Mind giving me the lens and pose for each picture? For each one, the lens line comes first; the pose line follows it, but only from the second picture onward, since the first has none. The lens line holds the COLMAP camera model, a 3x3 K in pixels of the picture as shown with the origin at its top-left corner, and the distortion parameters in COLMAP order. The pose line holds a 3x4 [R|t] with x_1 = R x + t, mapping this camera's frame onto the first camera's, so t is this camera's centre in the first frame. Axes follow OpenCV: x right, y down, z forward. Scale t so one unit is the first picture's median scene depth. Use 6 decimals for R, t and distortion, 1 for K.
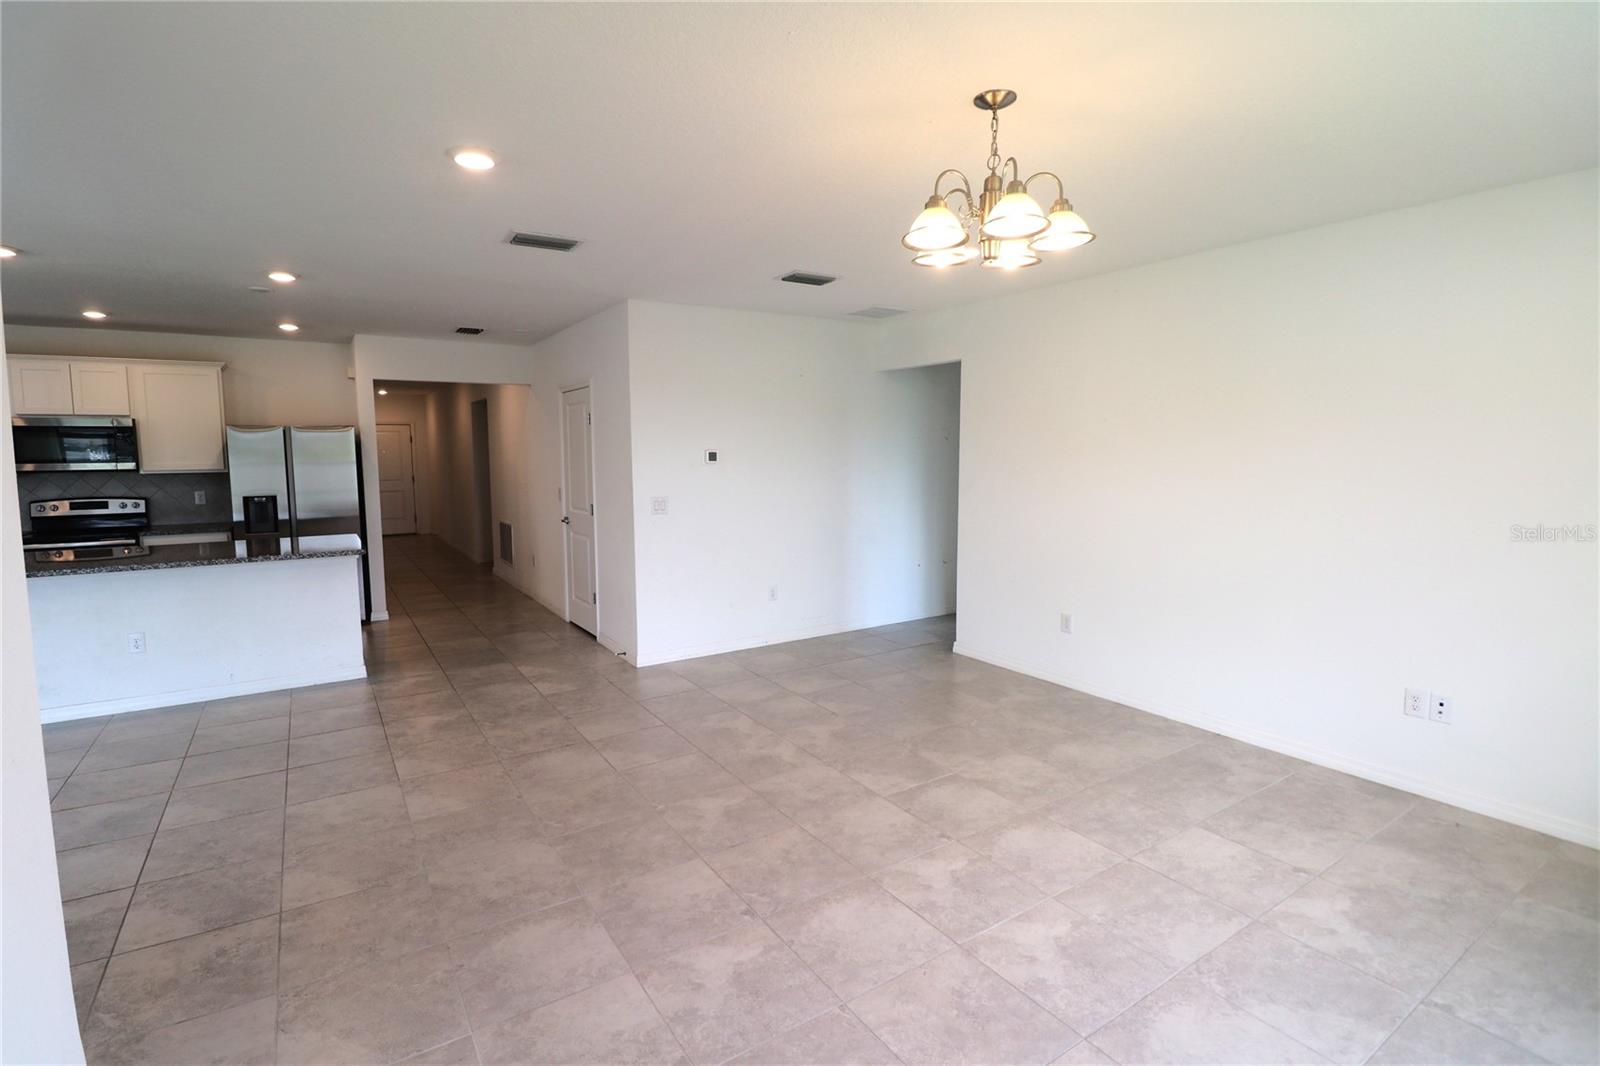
lens RADIAL K [[742.5, 0, 783.0], [0, 742.5, 527.2], [0, 0, 1]] dist [-0.004911, -0.009704]
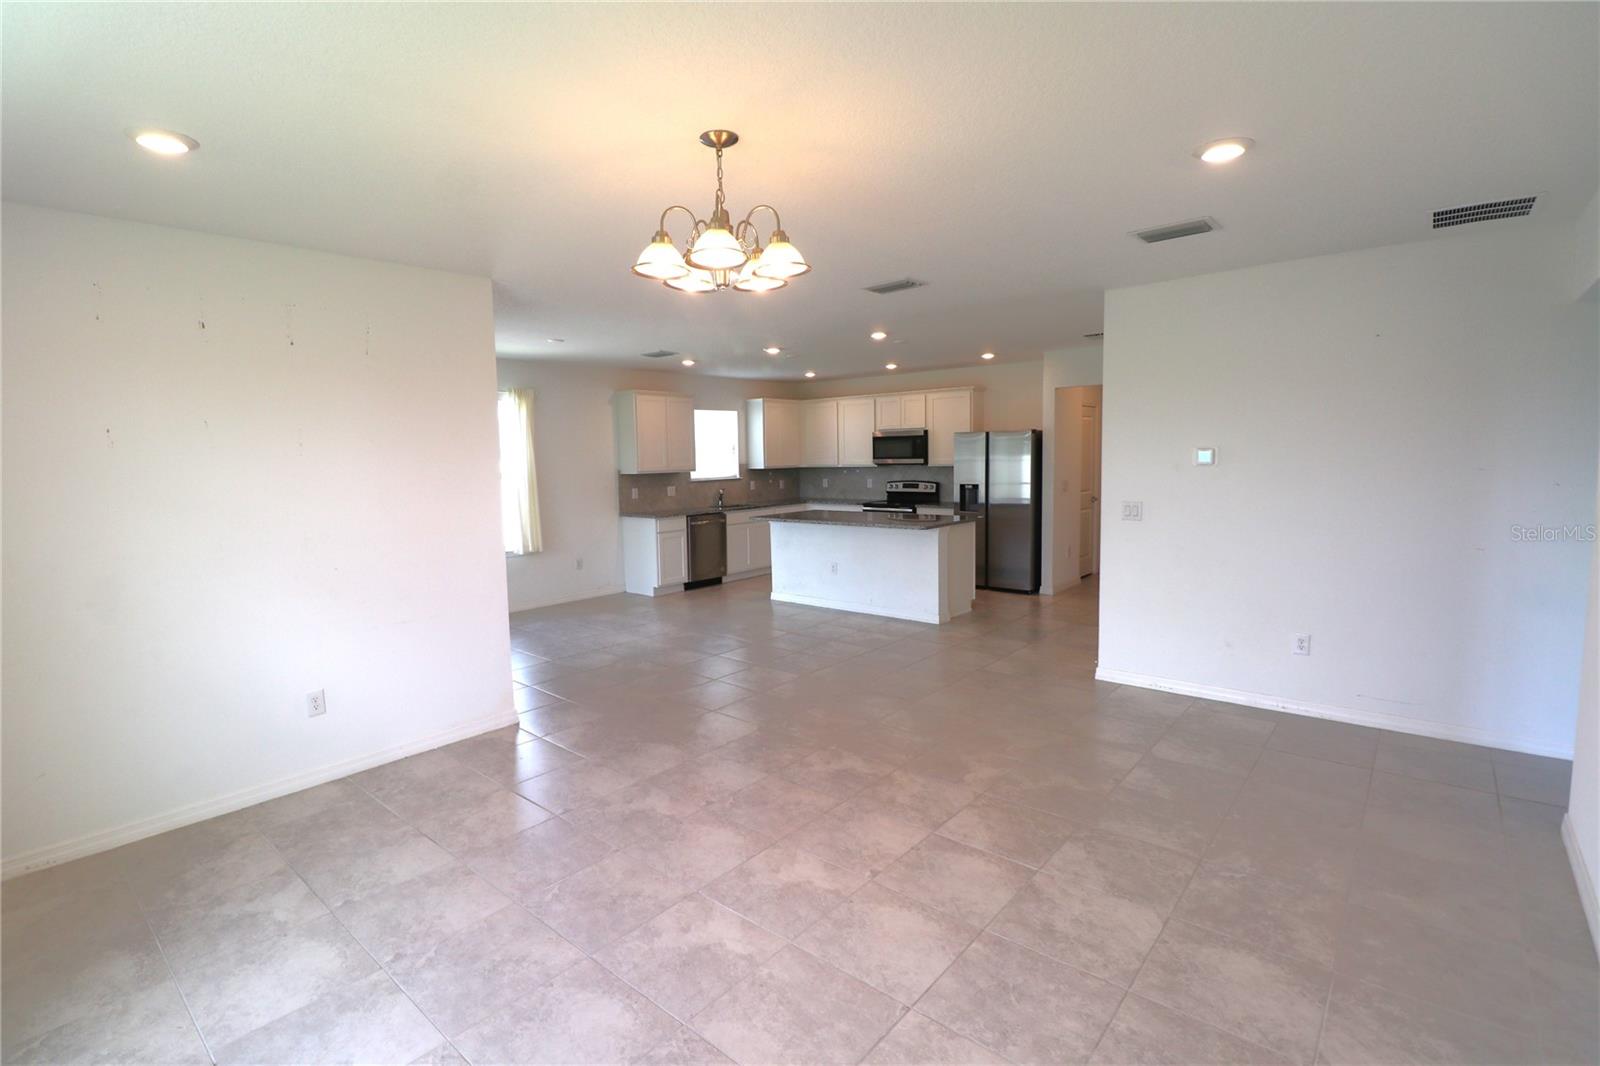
lens RADIAL K [[742.5, 0, 787.7], [0, 742.5, 526.7], [0, 0, 1]] dist [-0.004911, -0.009704]
pose [[0.284348, 0.092167, -0.954281, 0.818794], [-0.079939, 0.994181, 0.072201, -0.059279], [0.955383, 0.055754, 0.290061, 0.474421]]
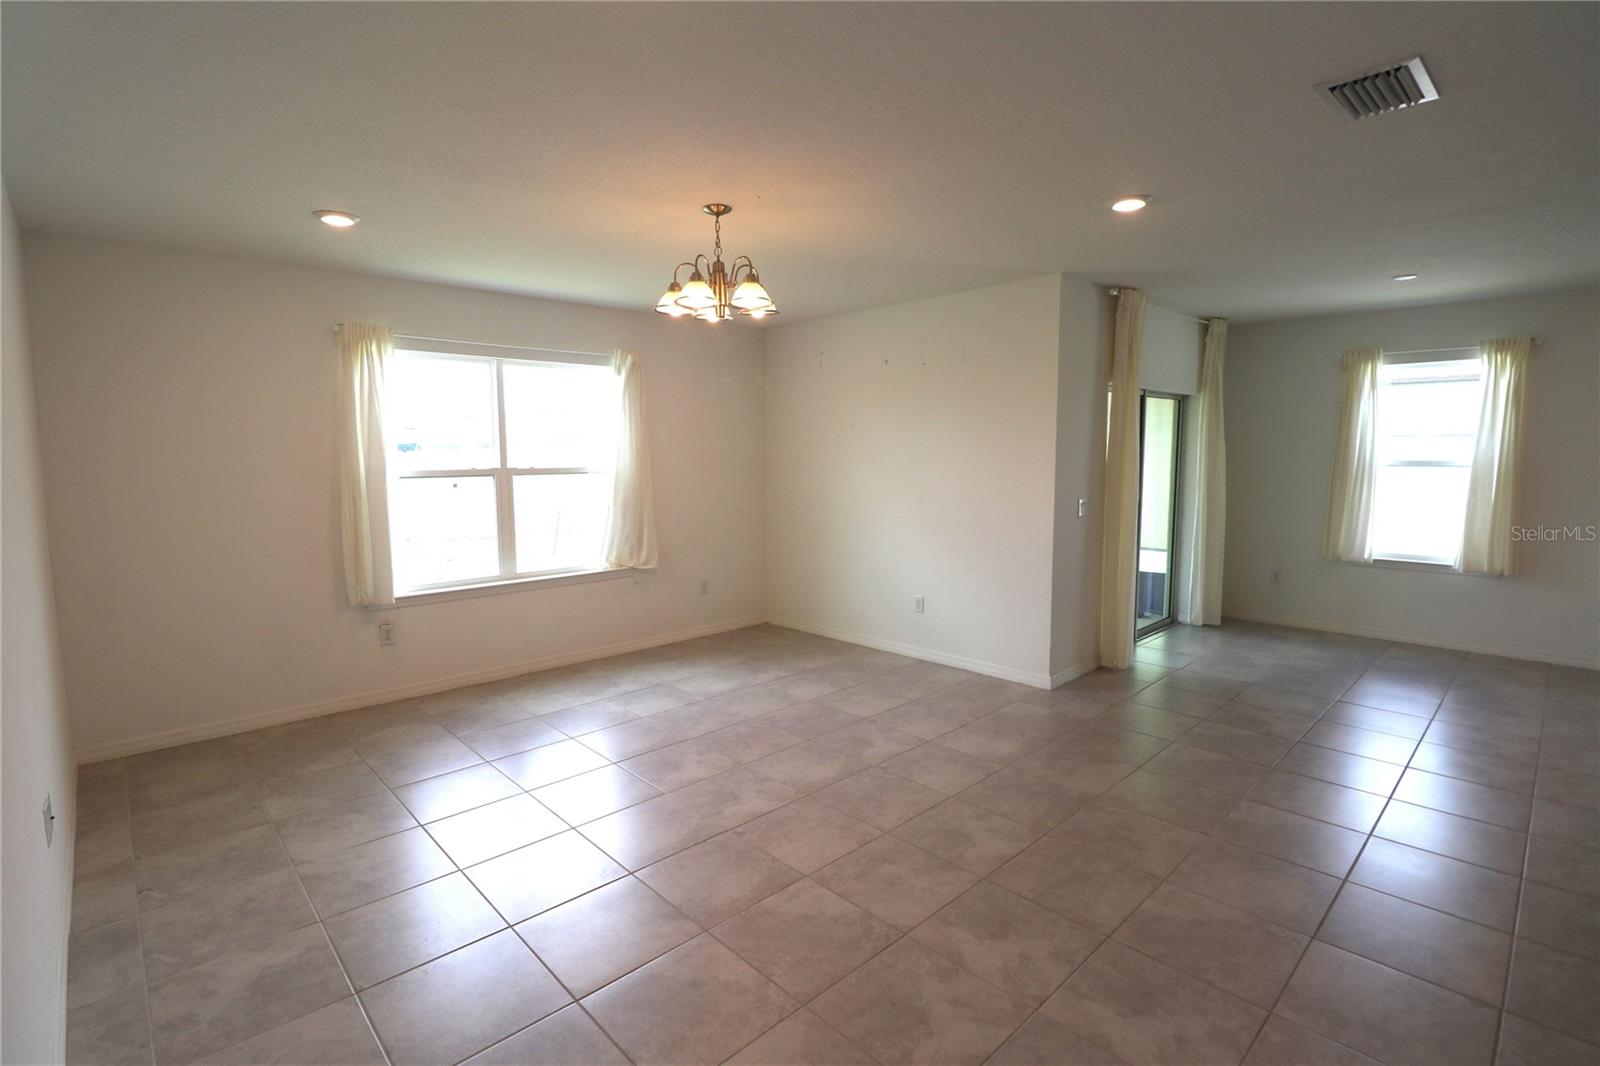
lens RADIAL K [[742.5, 0, 786.0], [0, 742.5, 521.2], [0, 0, 1]] dist [-0.004911, -0.009704]
pose [[-0.983868, 0.029459, -0.176454, 0.252806], [-0.005804, 0.980573, 0.196068, -0.153697], [0.178802, 0.193929, -0.964583, 1.499028]]
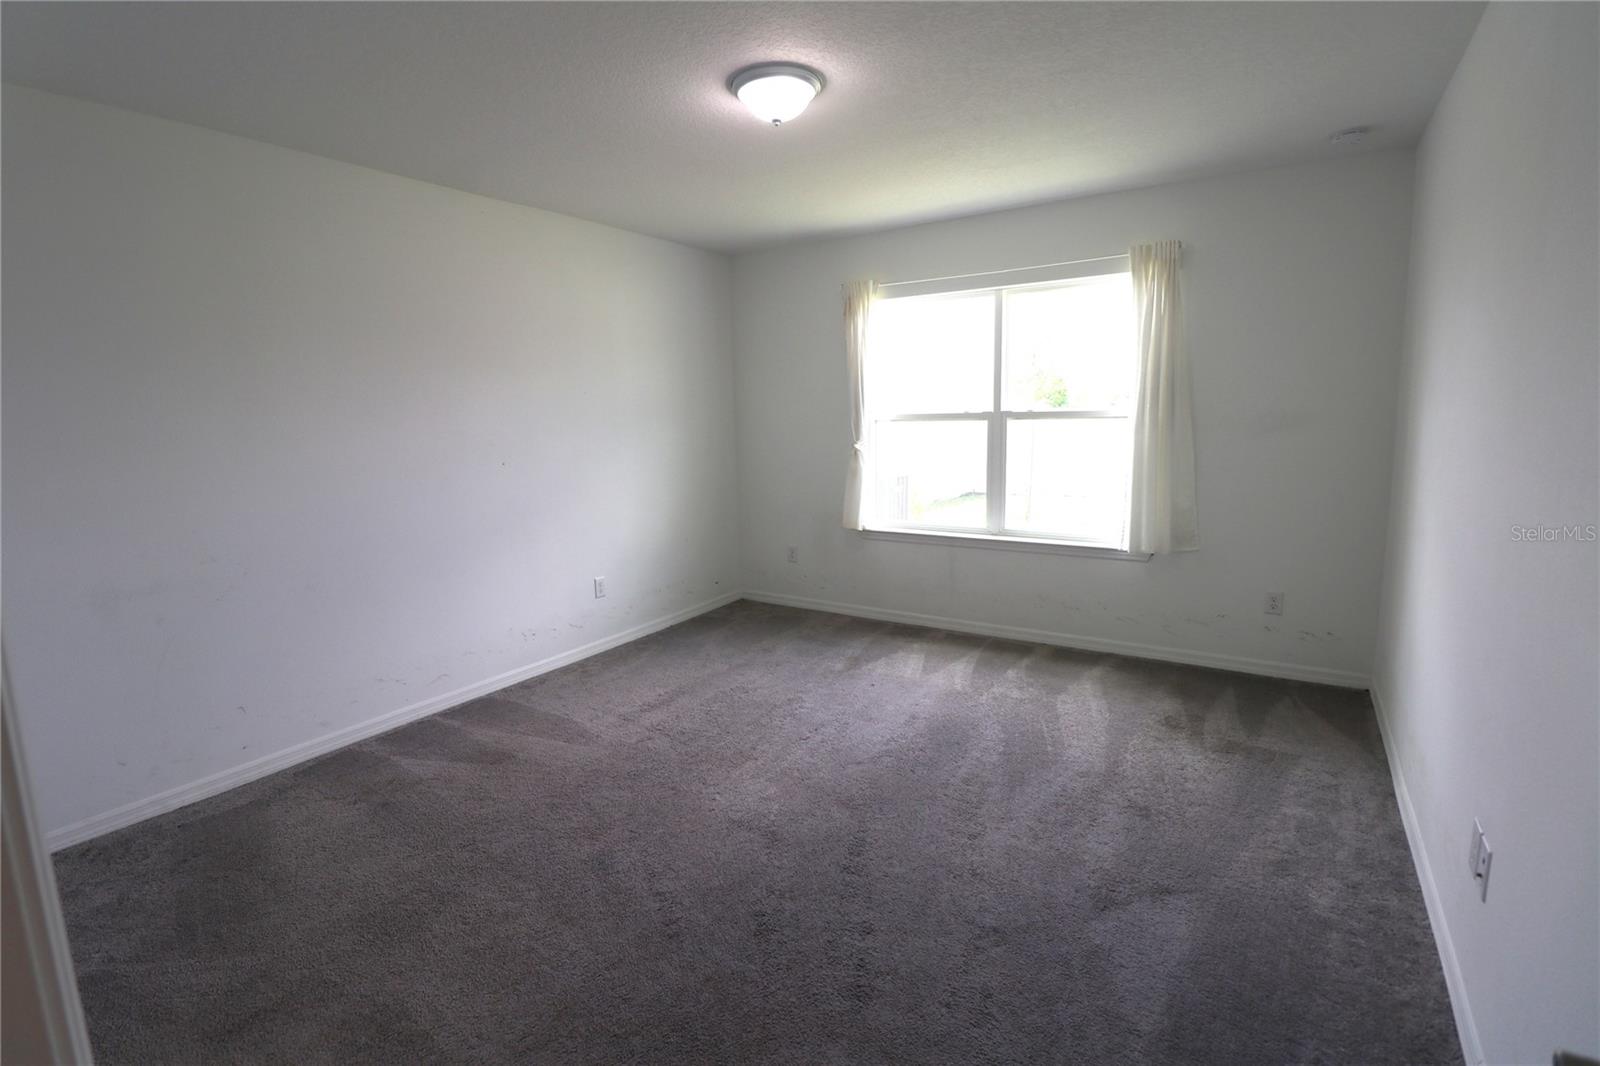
lens RADIAL K [[742.5, 0, 790.8], [0, 742.5, 504.7], [0, 0, 1]] dist [-0.004911, -0.009704]
pose [[-0.402497, -0.102871, 0.909623, -0.472209], [0.109991, 0.981033, 0.159616, -0.061269], [-0.908790, 0.164295, -0.383548, 0.879560]]
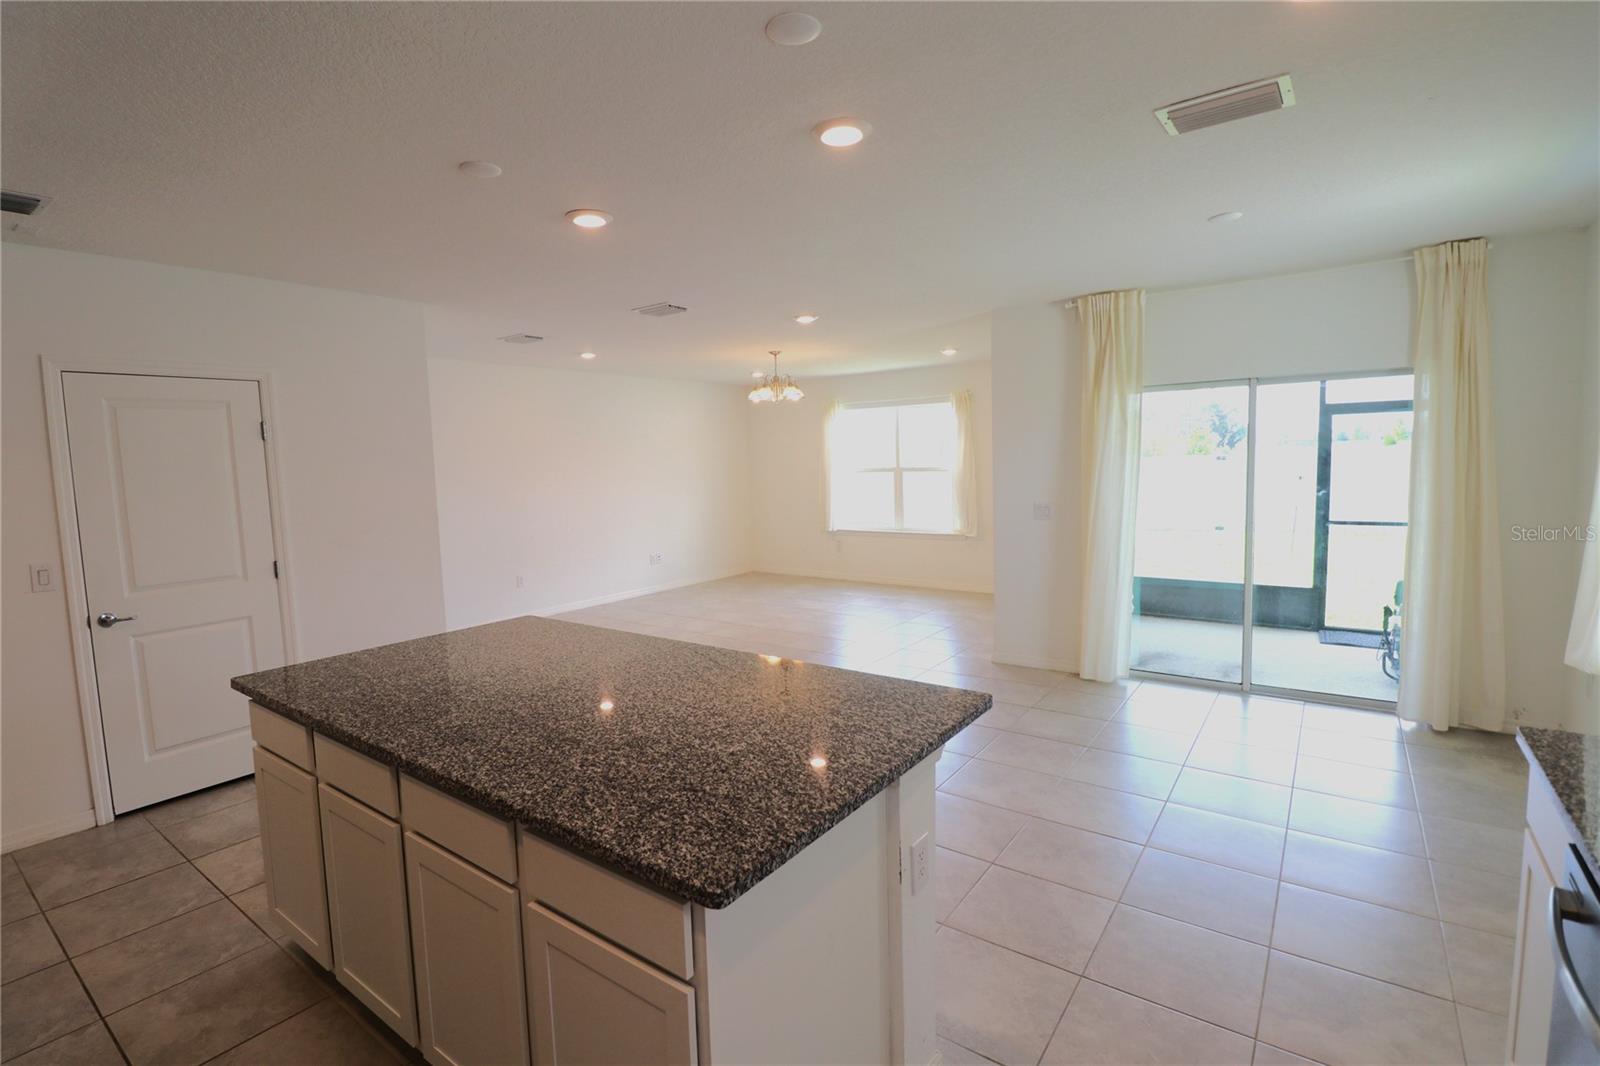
lens RADIAL K [[742.5, 0, 788.2], [0, 742.5, 530.0], [0, 0, 1]] dist [-0.004911, -0.009704]
pose [[-0.355396, -0.071701, 0.931962, -1.625638], [0.129822, 0.983604, 0.125180, -0.129001], [-0.925657, 0.165478, -0.340260, 1.266219]]
